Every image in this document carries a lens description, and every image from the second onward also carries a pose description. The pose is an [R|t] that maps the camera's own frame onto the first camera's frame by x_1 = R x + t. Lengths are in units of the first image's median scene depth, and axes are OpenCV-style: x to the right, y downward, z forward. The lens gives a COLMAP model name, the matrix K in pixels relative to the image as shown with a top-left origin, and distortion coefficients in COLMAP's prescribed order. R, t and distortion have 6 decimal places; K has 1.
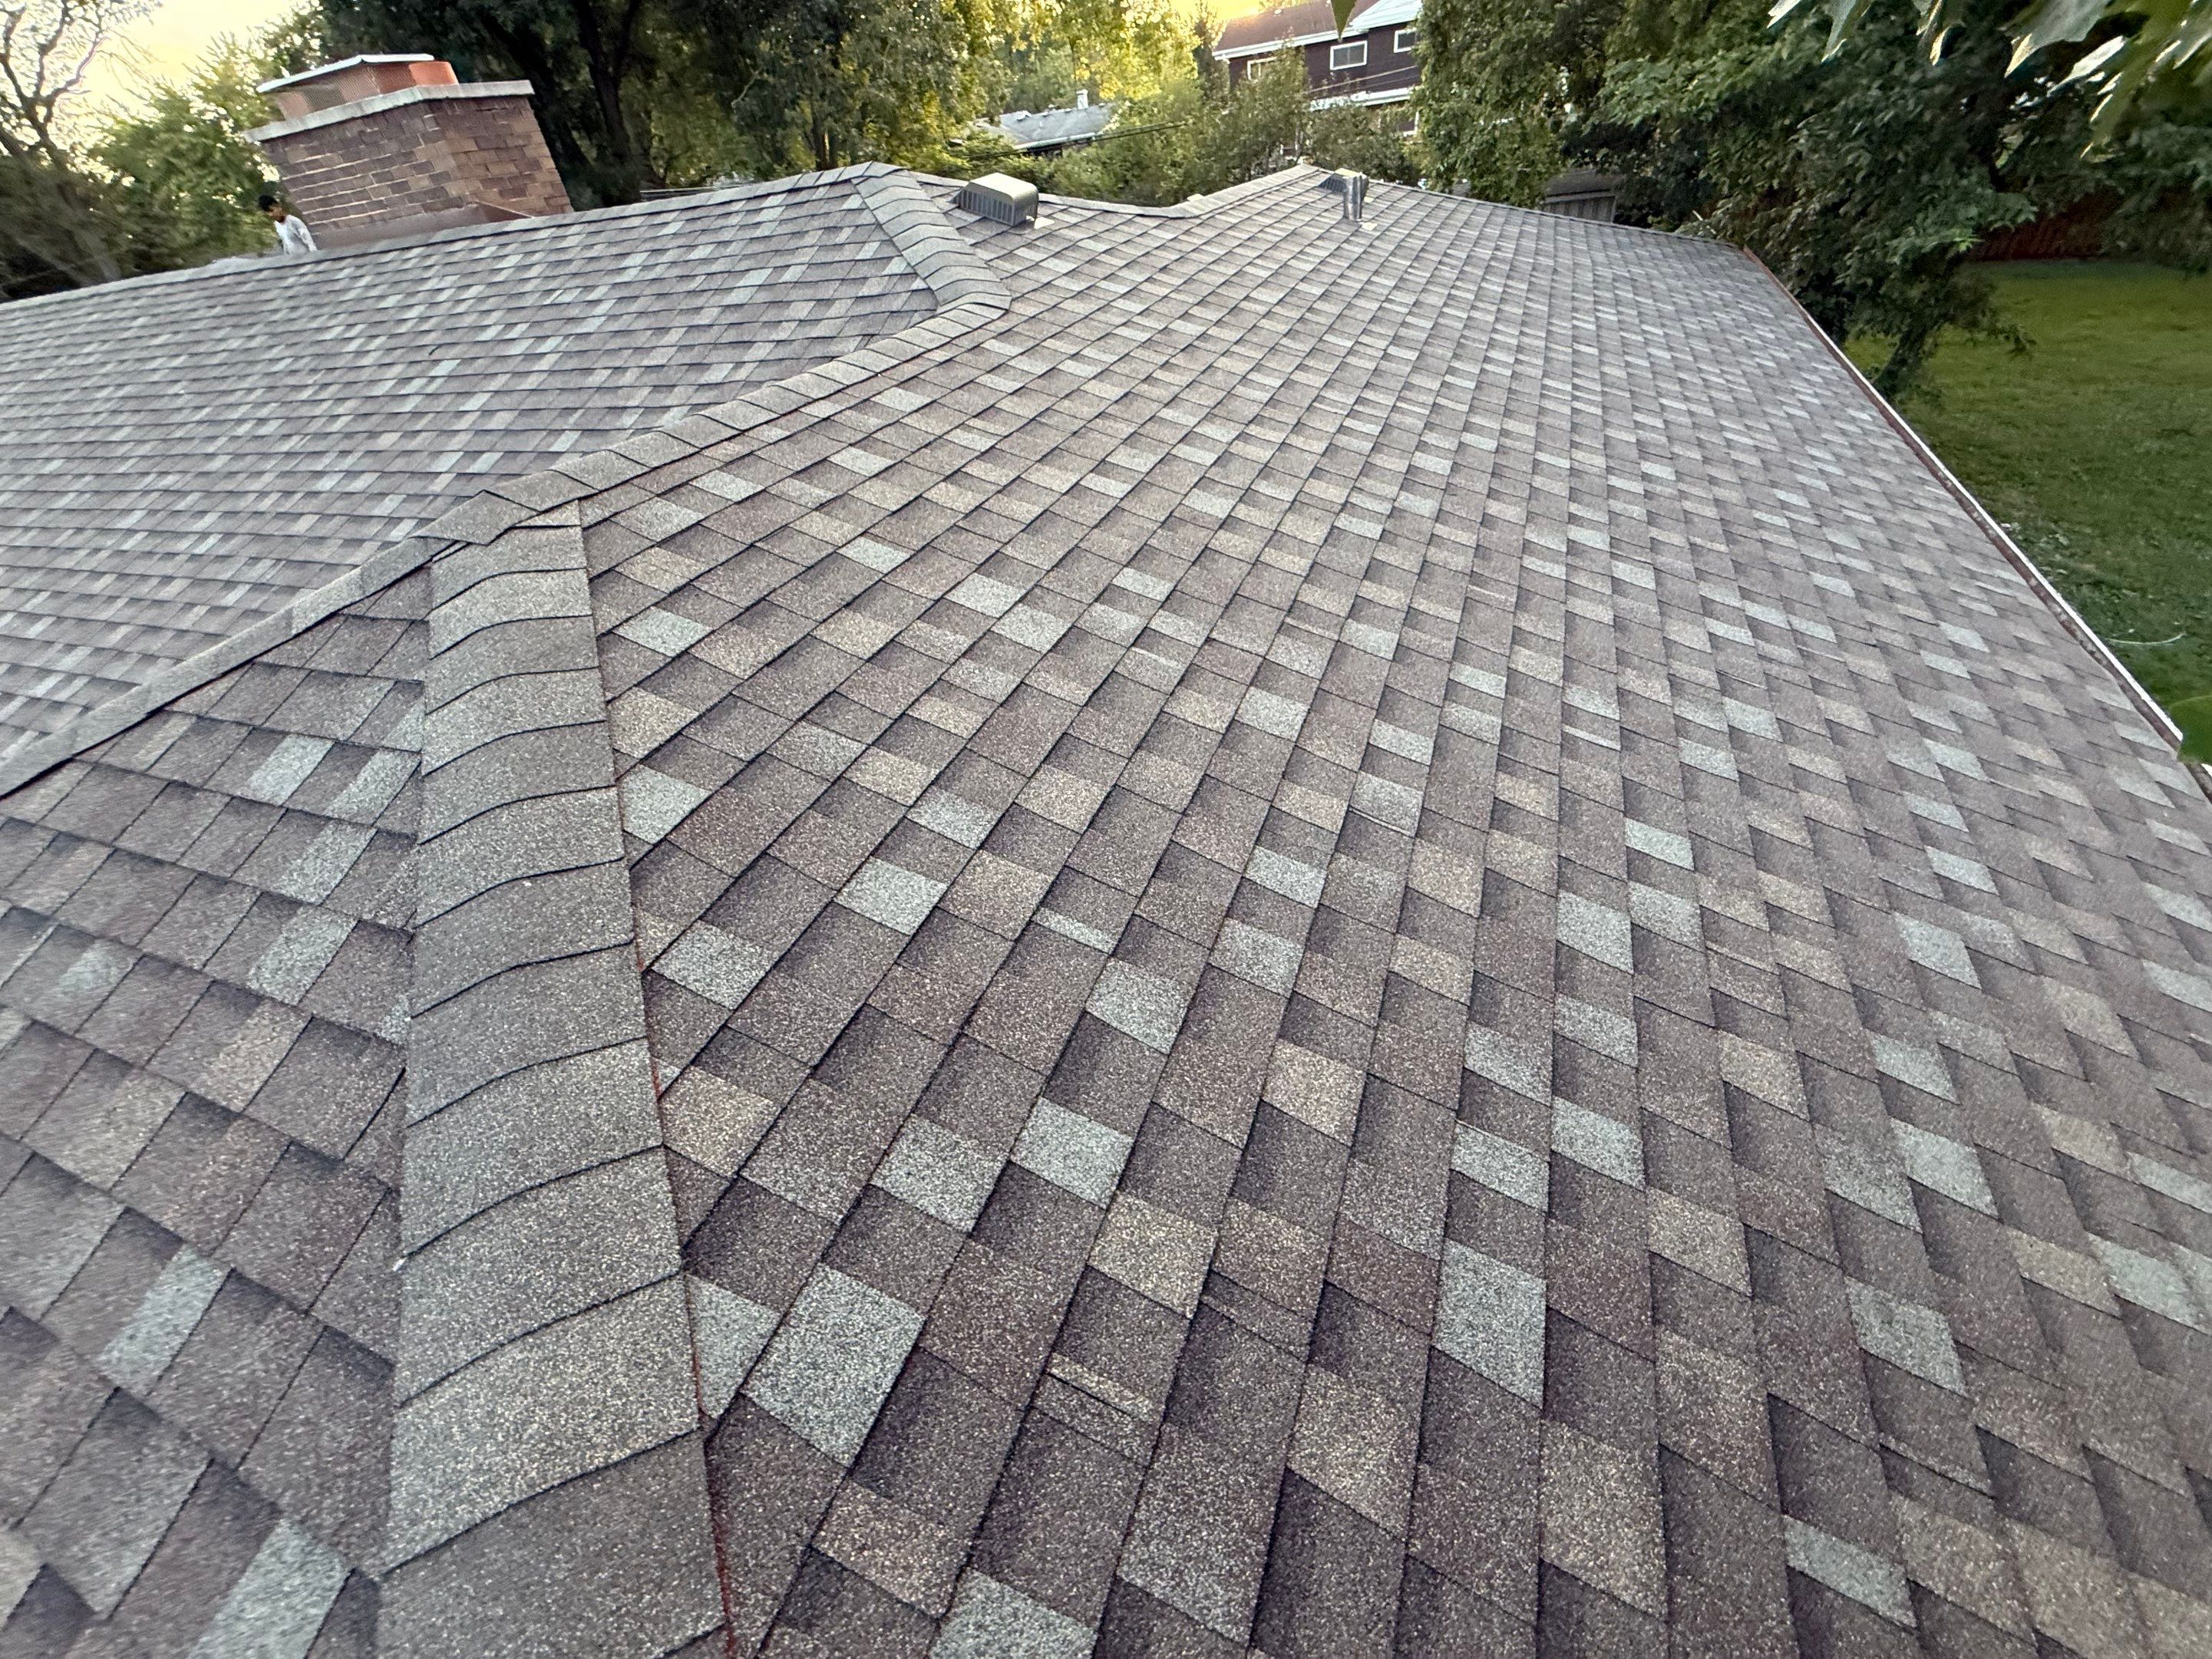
lens RADIAL K [[879.3, 0, 1103.8], [0, 879.3, 847.4], [0, 0, 1]] dist [-0.000893, -0.000843]
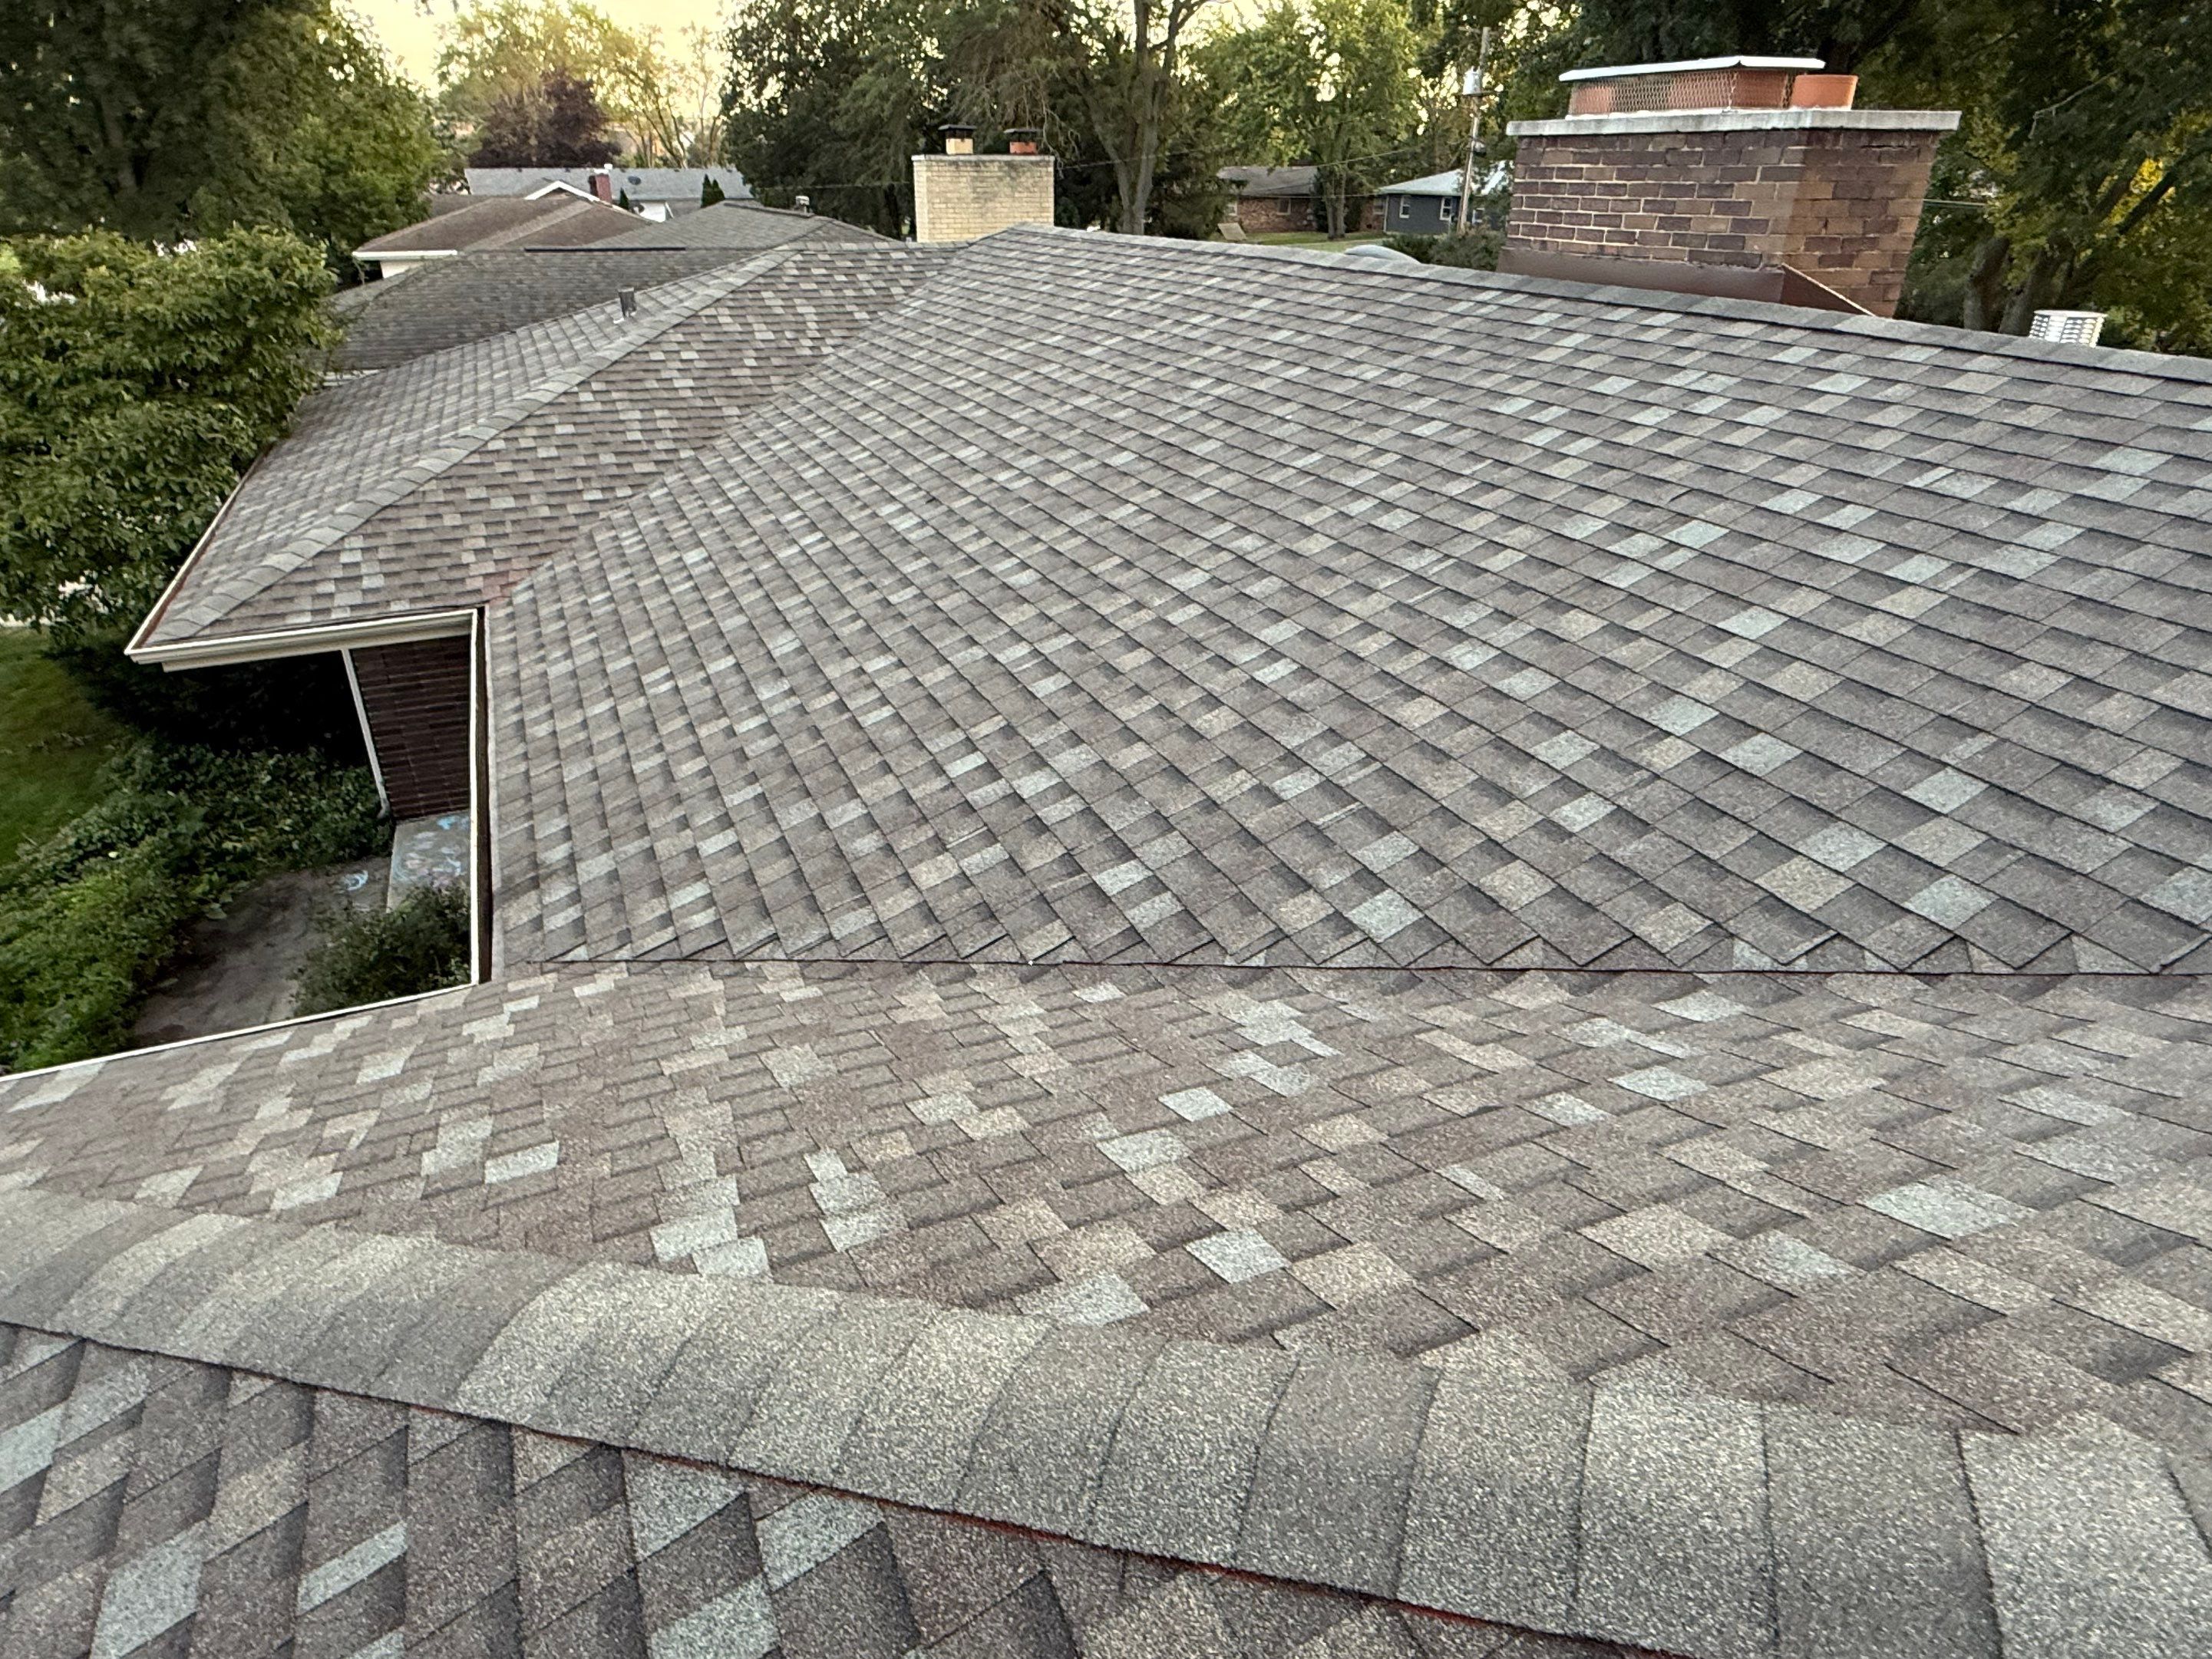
lens RADIAL K [[1286.4, 0, 1089.9], [0, 1286.4, 834.0], [0, 0, 1]] dist [-0.010891, 0.003775]
pose [[0.703643, 0.433799, -0.562766, -0.439585], [-0.514443, 0.857343, 0.017645, -0.157704], [0.490138, 0.277095, 0.826428, 0.101651]]
